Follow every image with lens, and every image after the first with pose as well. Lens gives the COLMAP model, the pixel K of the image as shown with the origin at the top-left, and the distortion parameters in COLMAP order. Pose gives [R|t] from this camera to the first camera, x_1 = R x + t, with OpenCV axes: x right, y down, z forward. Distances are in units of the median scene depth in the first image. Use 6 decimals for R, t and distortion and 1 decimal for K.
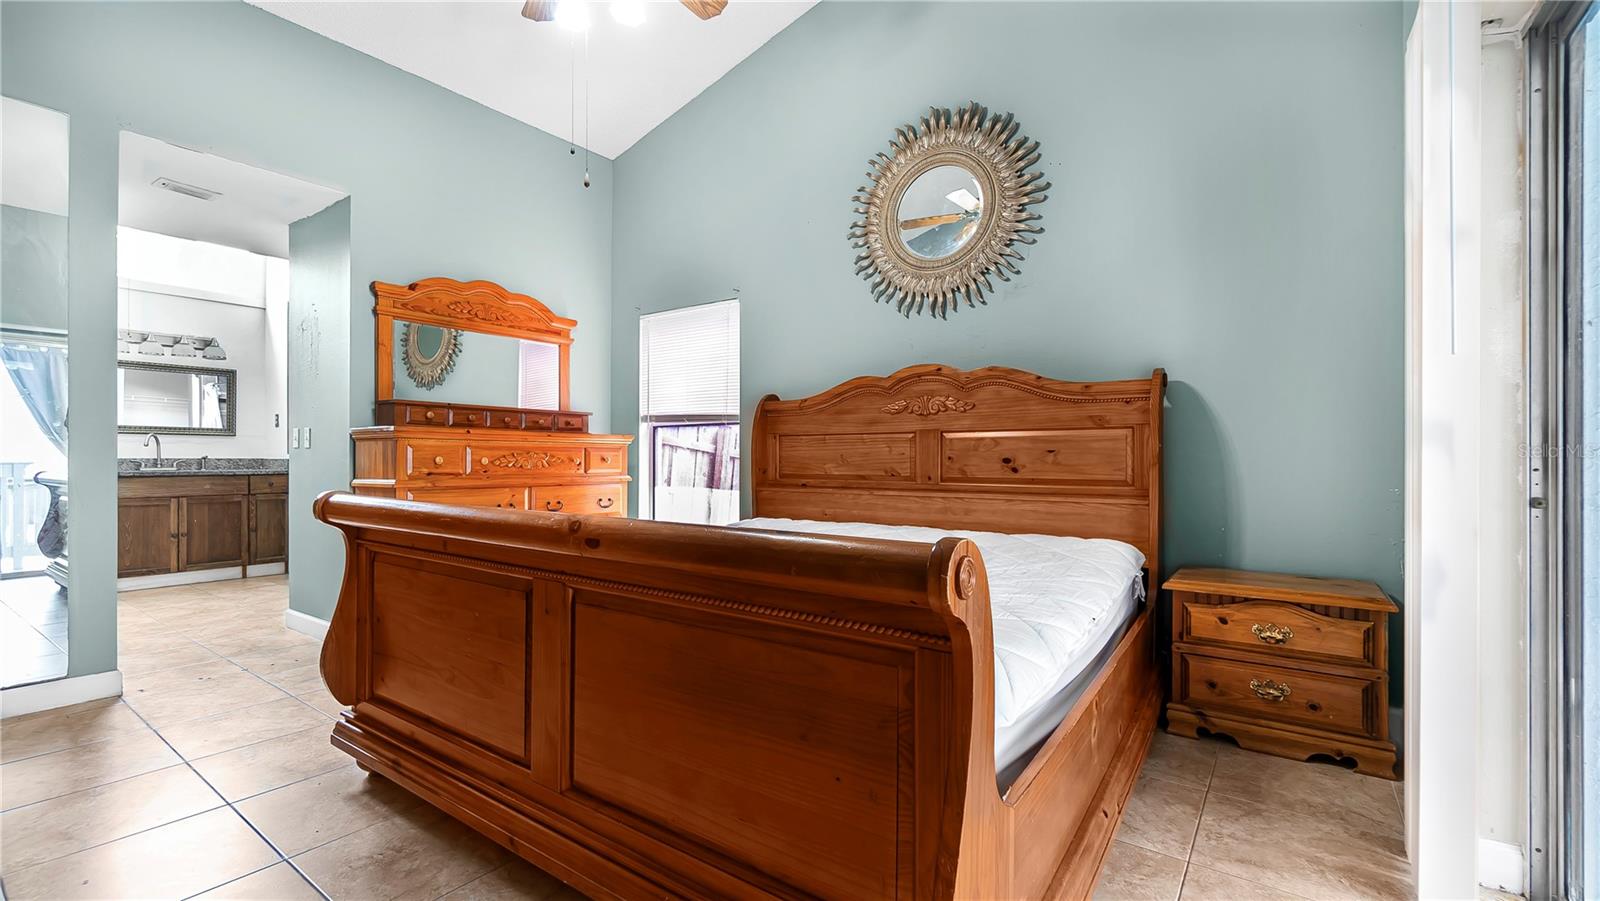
lens RADIAL K [[704.1, 0, 798.0], [0, 704.1, 456.6], [0, 0, 1]] dist [-0.002531, -0.000336]
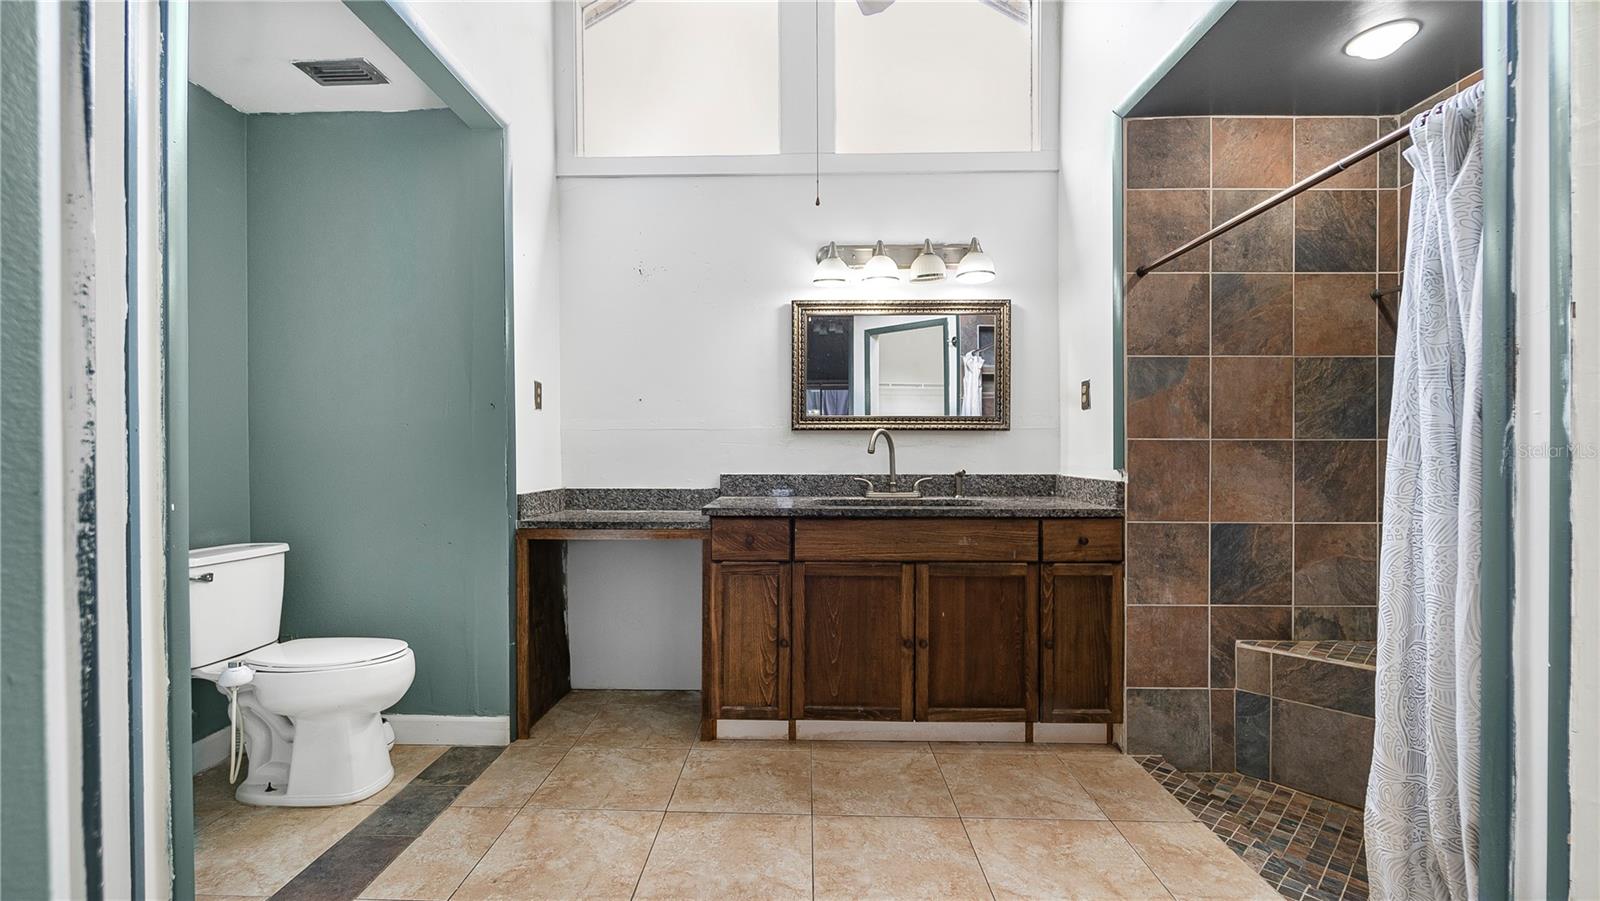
lens RADIAL K [[704.1, 0, 774.1], [0, 704.1, 461.1], [0, 0, 1]] dist [-0.002531, -0.000336]
pose [[0.563672, 0.008628, -0.825954, -0.516731], [0.002589, 0.999922, 0.012213, -0.014993], [0.825995, -0.009023, 0.563606, 0.621541]]
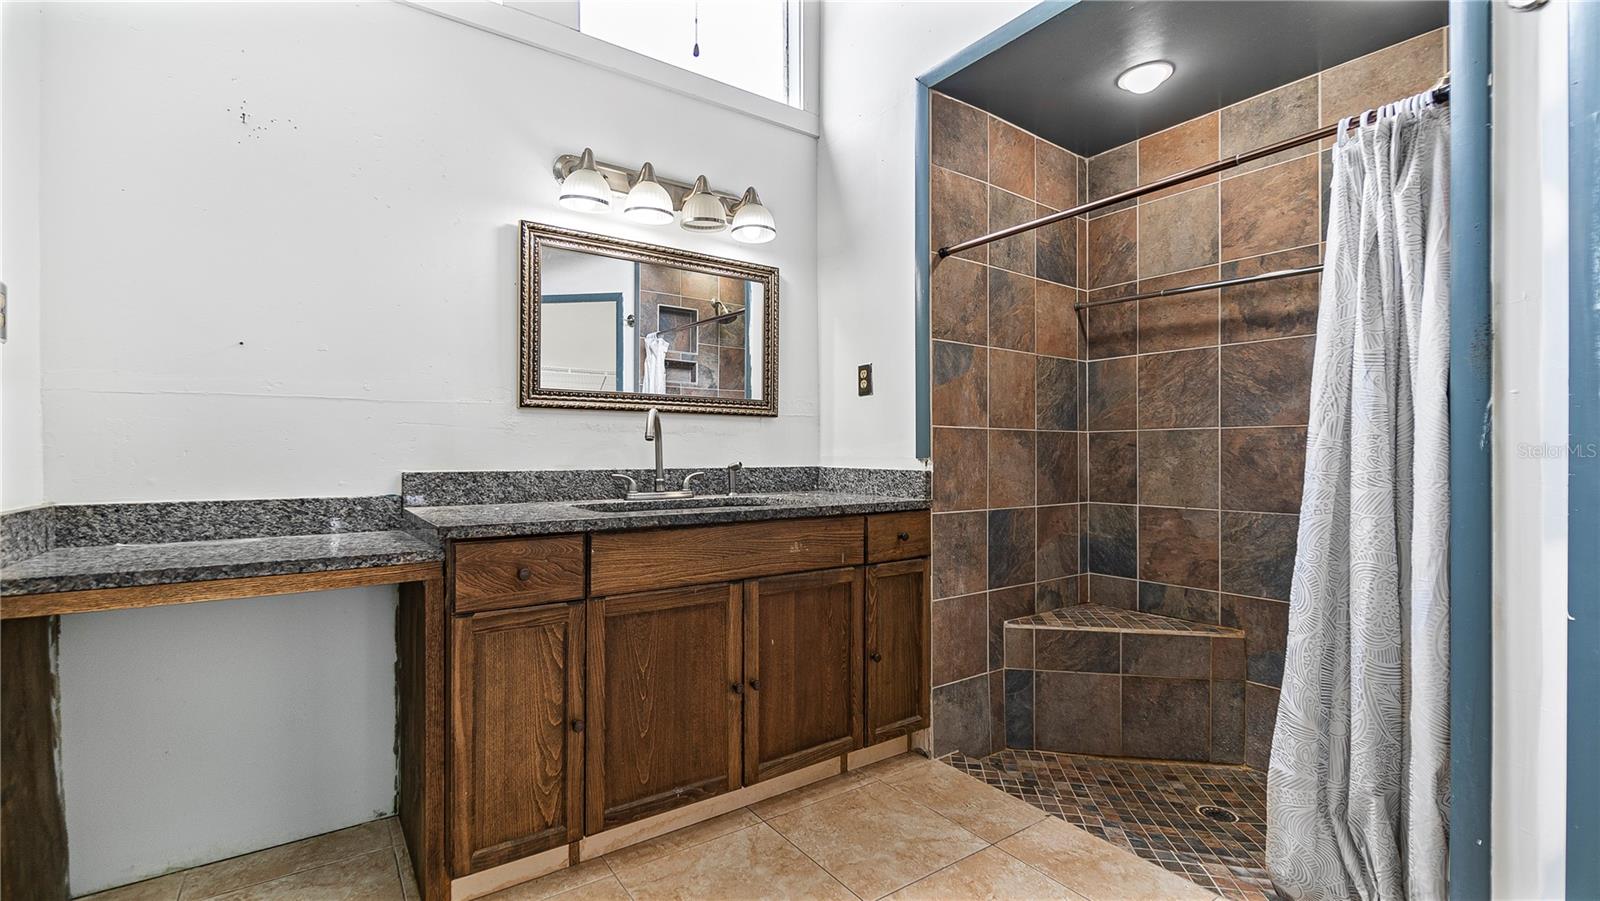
lens RADIAL K [[704.1, 0, 789.8], [0, 704.1, 455.6], [0, 0, 1]] dist [-0.002531, -0.000336]
pose [[0.948331, -0.001913, -0.317277, -0.702909], [0.003186, 0.999989, 0.003495, -0.007141], [0.317267, -0.004325, 0.948326, 0.627713]]
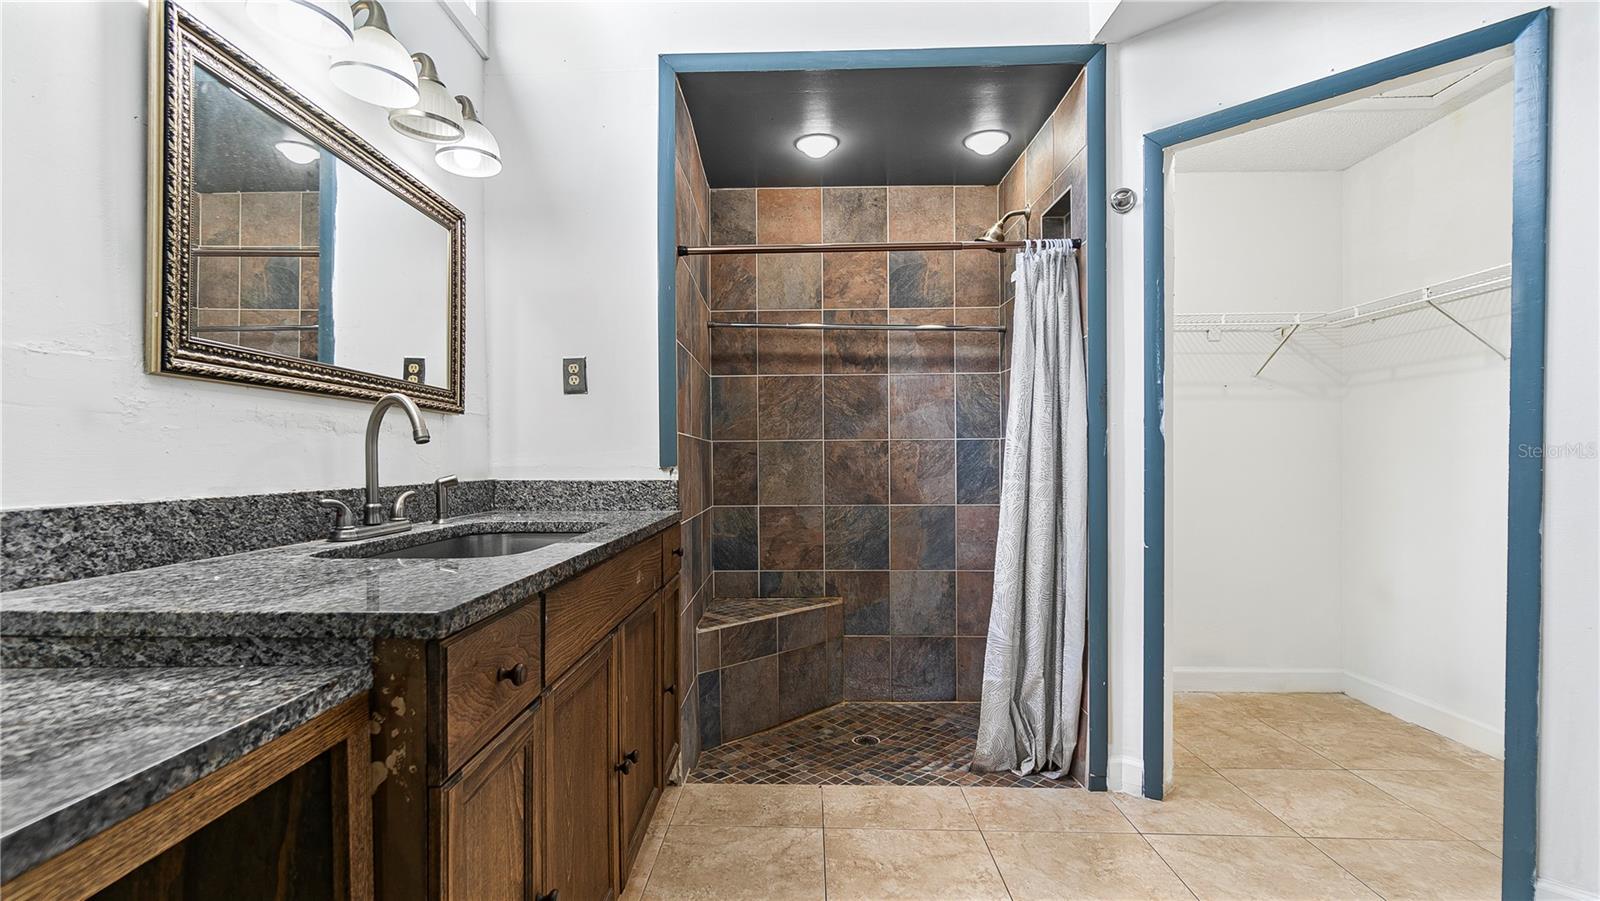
lens RADIAL K [[704.1, 0, 788.8], [0, 704.1, 464.4], [0, 0, 1]] dist [-0.002531, -0.000336]
pose [[0.819763, -0.011299, 0.572591, -0.931021], [0.007730, 0.999933, 0.008665, -0.008046], [-0.572650, -0.002677, 0.819796, 0.691867]]
